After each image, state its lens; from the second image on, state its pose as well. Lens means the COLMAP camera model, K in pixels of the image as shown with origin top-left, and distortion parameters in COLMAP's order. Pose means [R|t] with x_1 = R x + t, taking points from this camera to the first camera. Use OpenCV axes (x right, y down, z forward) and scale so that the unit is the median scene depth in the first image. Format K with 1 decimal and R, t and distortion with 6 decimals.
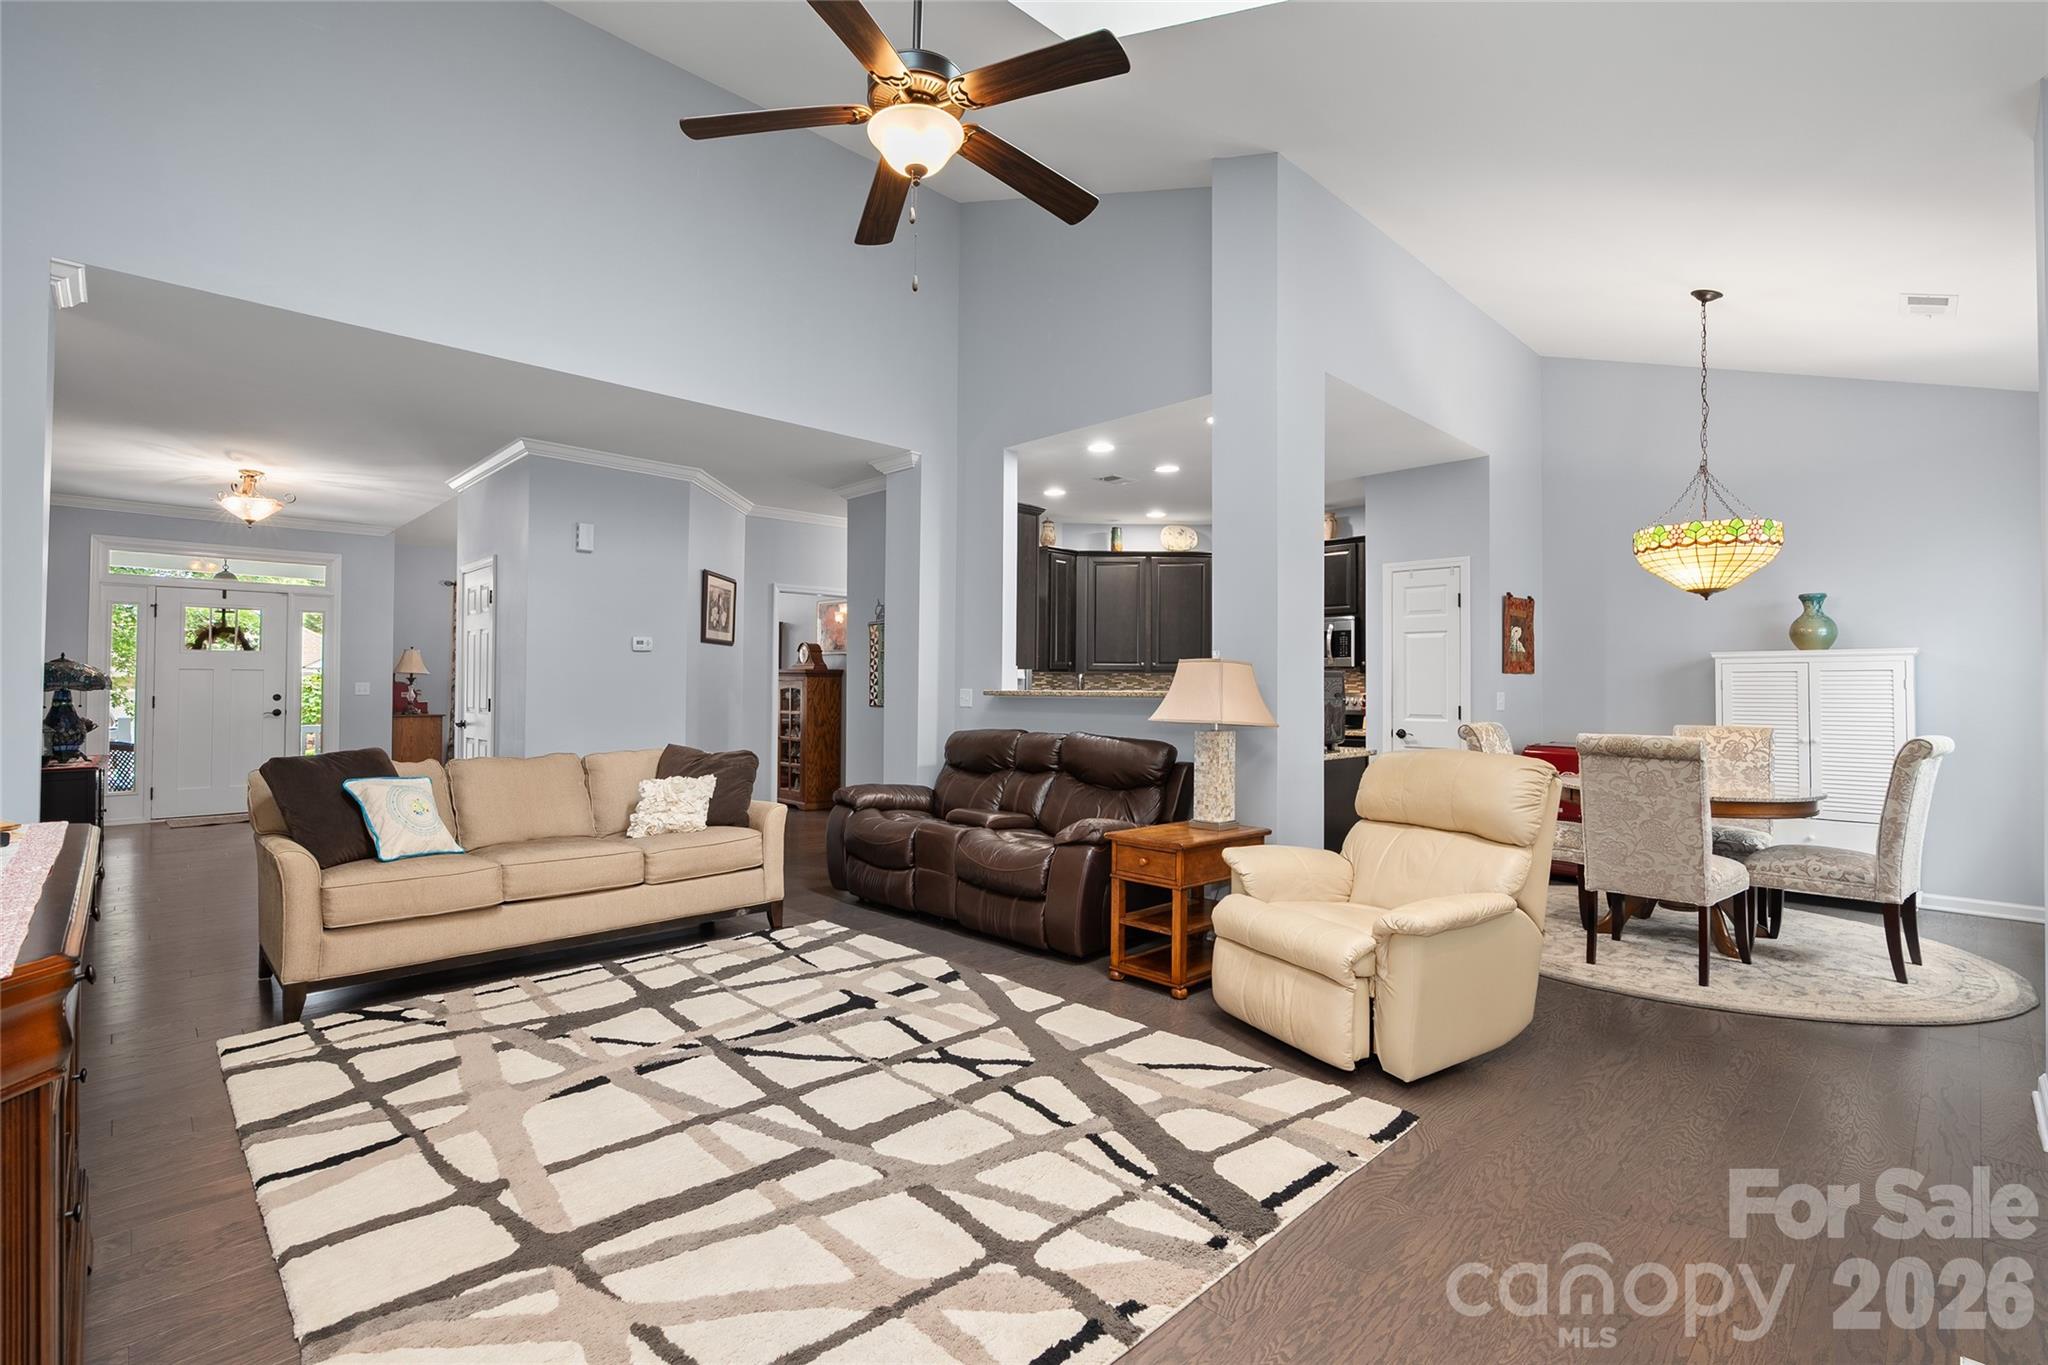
lens RADIAL K [[930.1, 0, 1023.7], [0, 930.1, 672.0], [0, 0, 1]] dist [-0.009588, 0.002534]
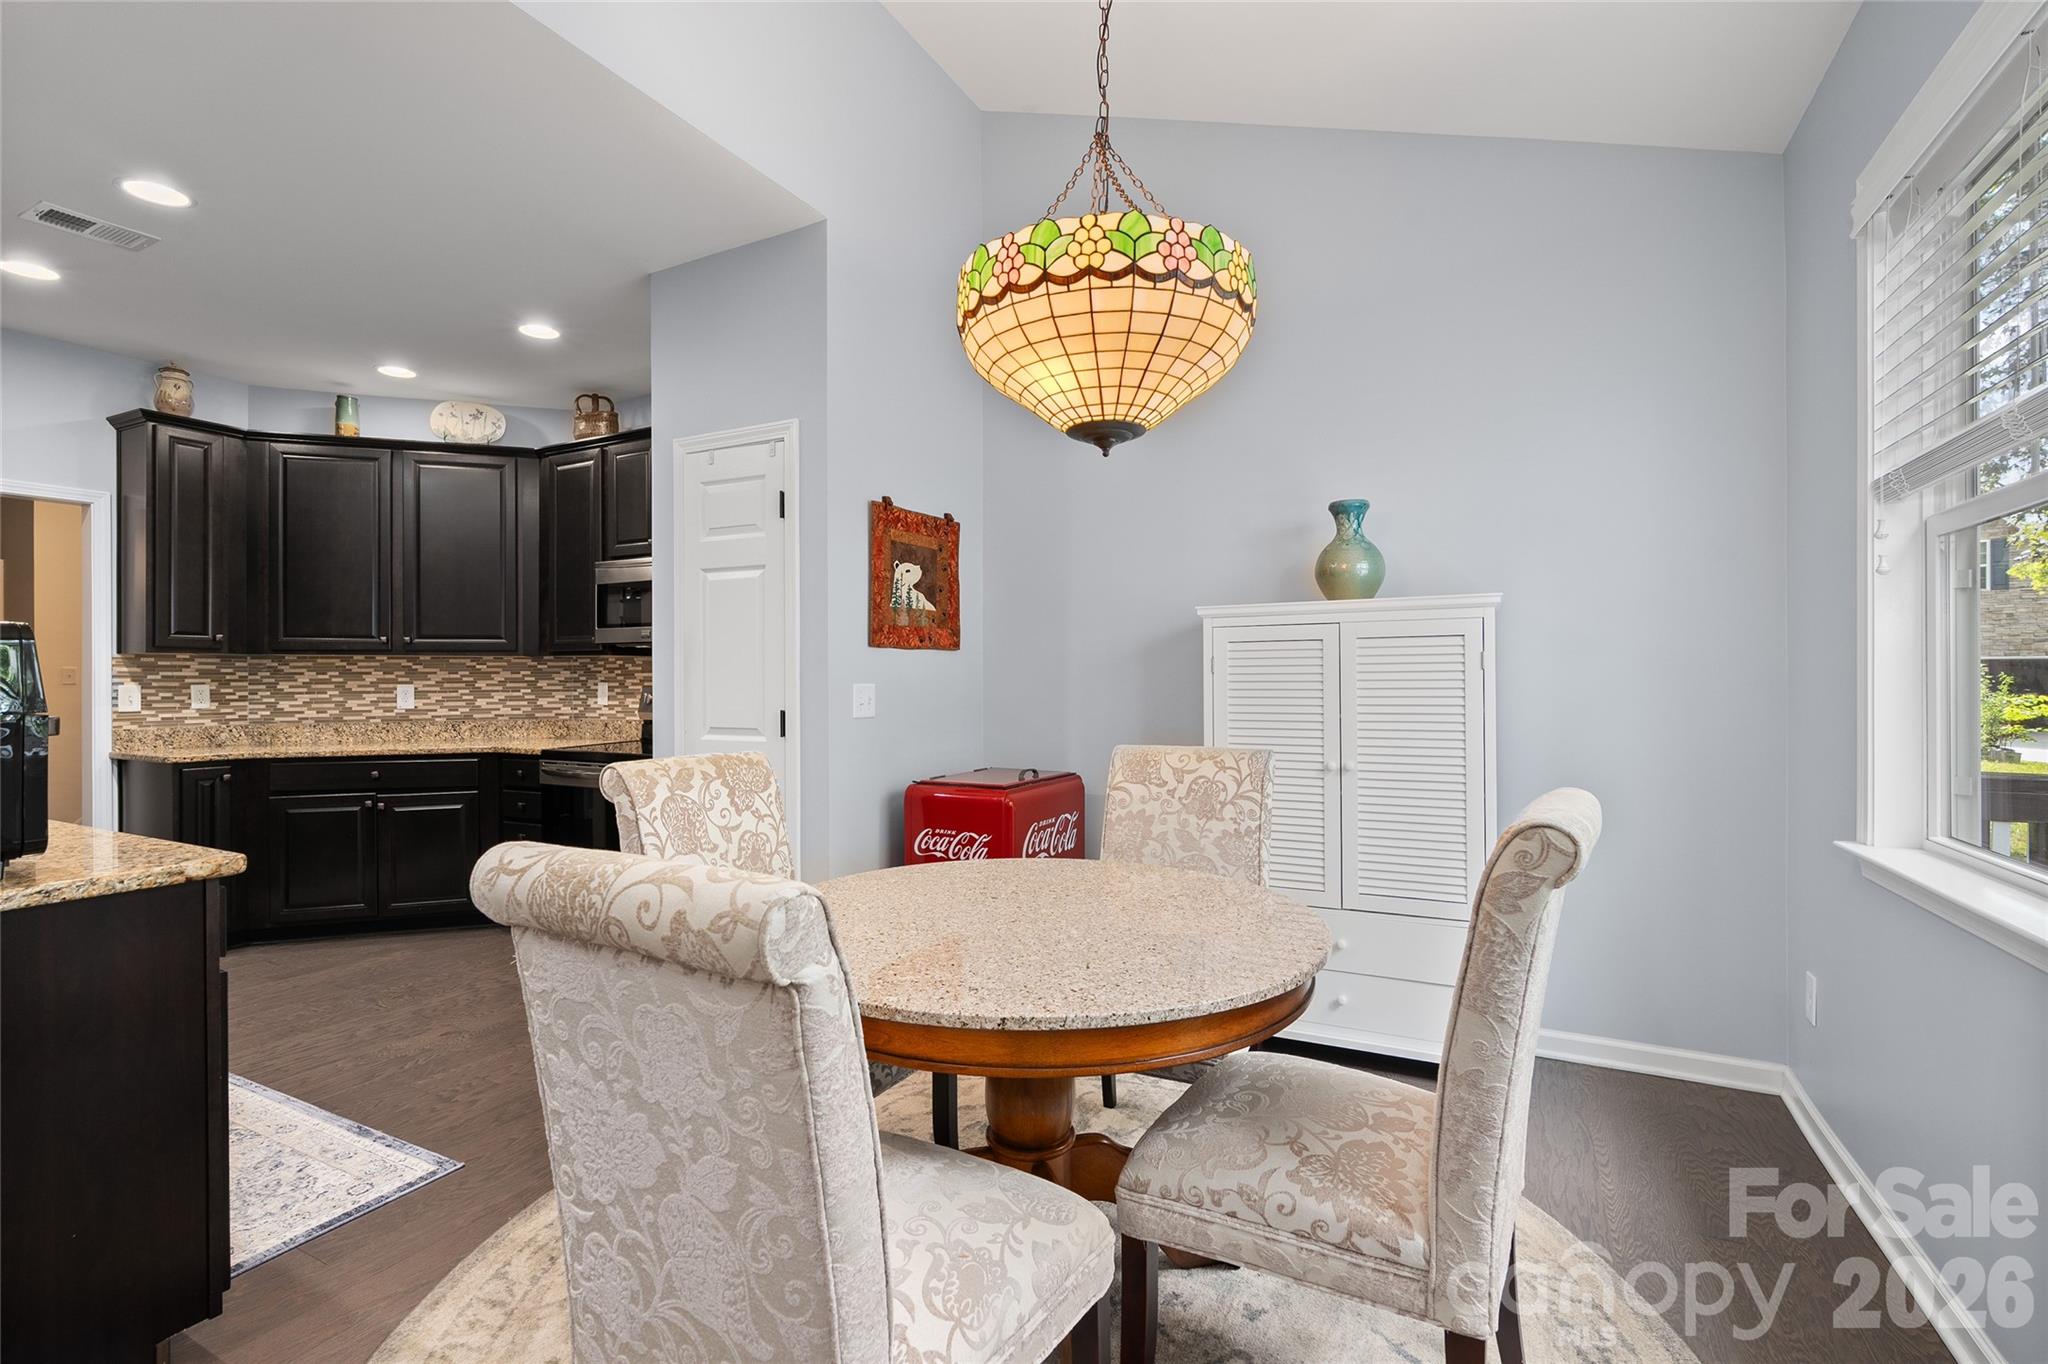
lens RADIAL K [[930.1, 0, 1034.4], [0, 930.1, 687.3], [0, 0, 1]] dist [-0.009588, 0.002534]
pose [[0.946482, -0.012131, 0.322530, 0.065572], [0.004271, 0.999677, 0.025067, 0.001696], [-0.322730, -0.022348, 0.946227, 0.070539]]
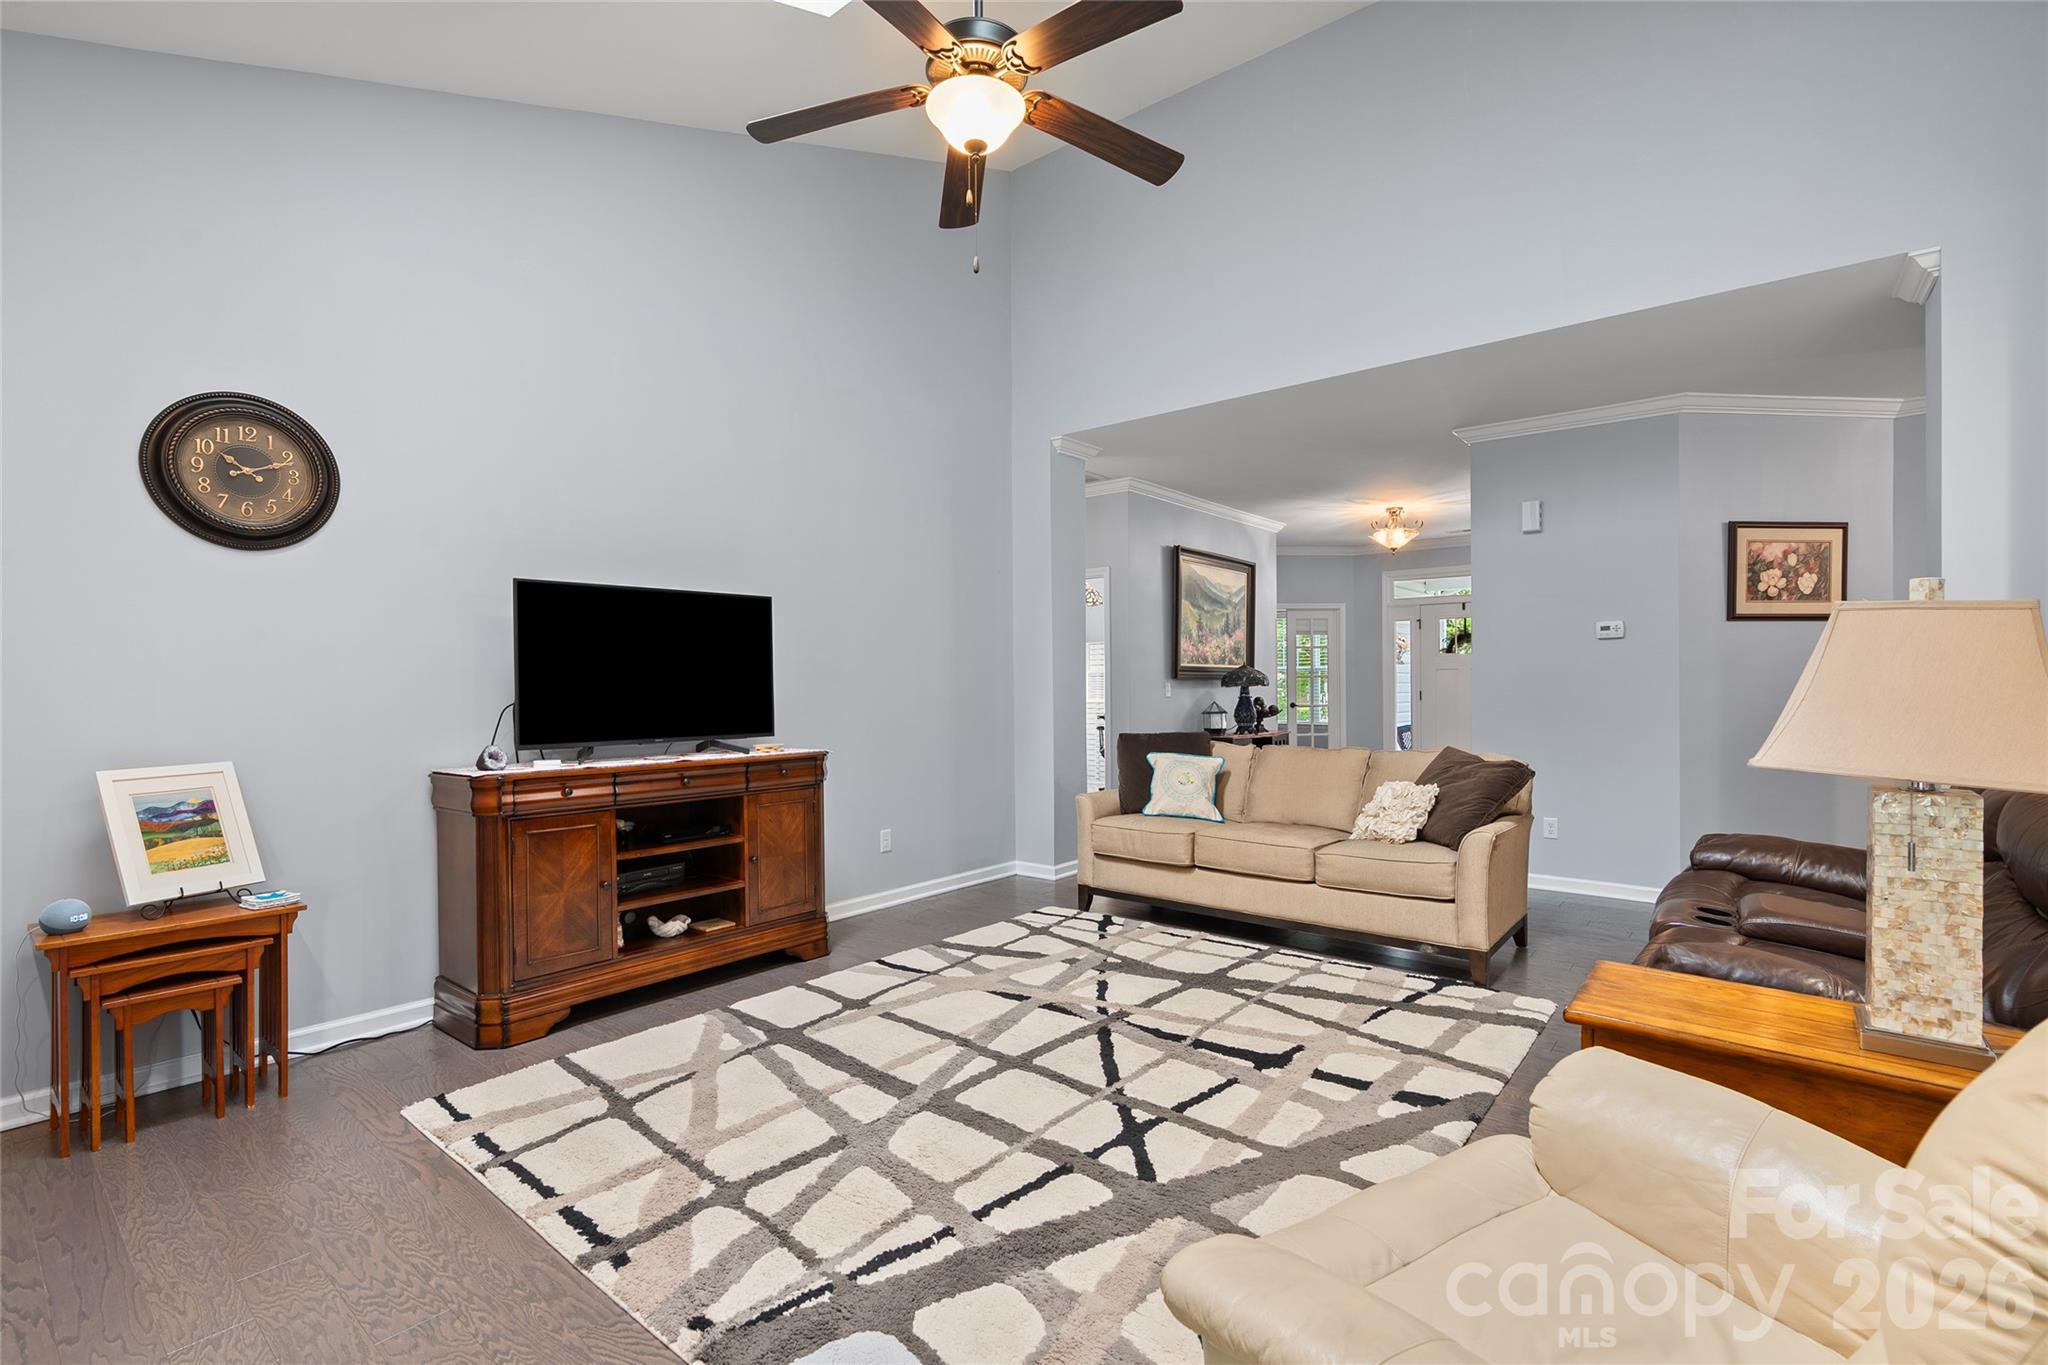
lens RADIAL K [[930.1, 0, 1022.1], [0, 930.1, 682.9], [0, 0, 1]] dist [-0.009588, 0.002534]
pose [[0.101369, -0.005084, -0.994836, 0.808776], [0.021148, 0.999772, -0.002955, 0.019458], [0.994624, -0.020740, 0.101454, 0.897290]]
